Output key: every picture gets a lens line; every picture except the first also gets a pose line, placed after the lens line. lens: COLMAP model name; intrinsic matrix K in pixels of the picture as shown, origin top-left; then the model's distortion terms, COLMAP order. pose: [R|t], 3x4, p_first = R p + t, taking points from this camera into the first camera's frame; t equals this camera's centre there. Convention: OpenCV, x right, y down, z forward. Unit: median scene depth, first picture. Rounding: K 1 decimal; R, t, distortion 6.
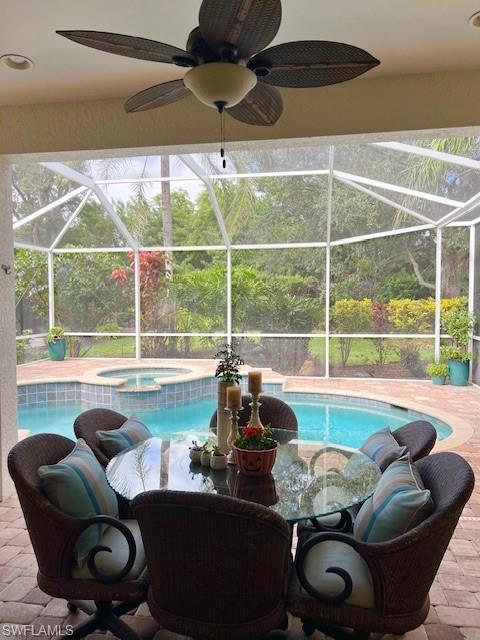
lens RADIAL K [[479.5, 0, 236.7], [0, 479.5, 322.0], [0, 0, 1]] dist [0.011792, -0.010120]
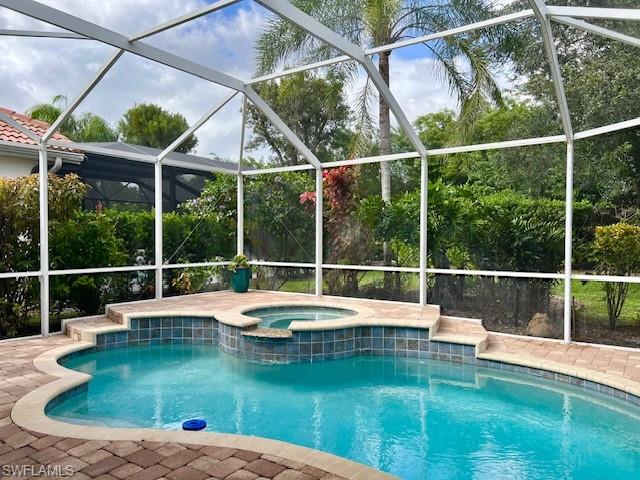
lens RADIAL K [[479.5, 0, 323.1], [0, 479.5, 239.3], [0, 0, 1]] dist [0.011792, -0.010120]
pose [[0.896390, 0.007807, -0.443197, 0.178424], [-0.024231, 0.999213, -0.031407, 0.005882], [0.442603, 0.038892, 0.895874, 0.262633]]
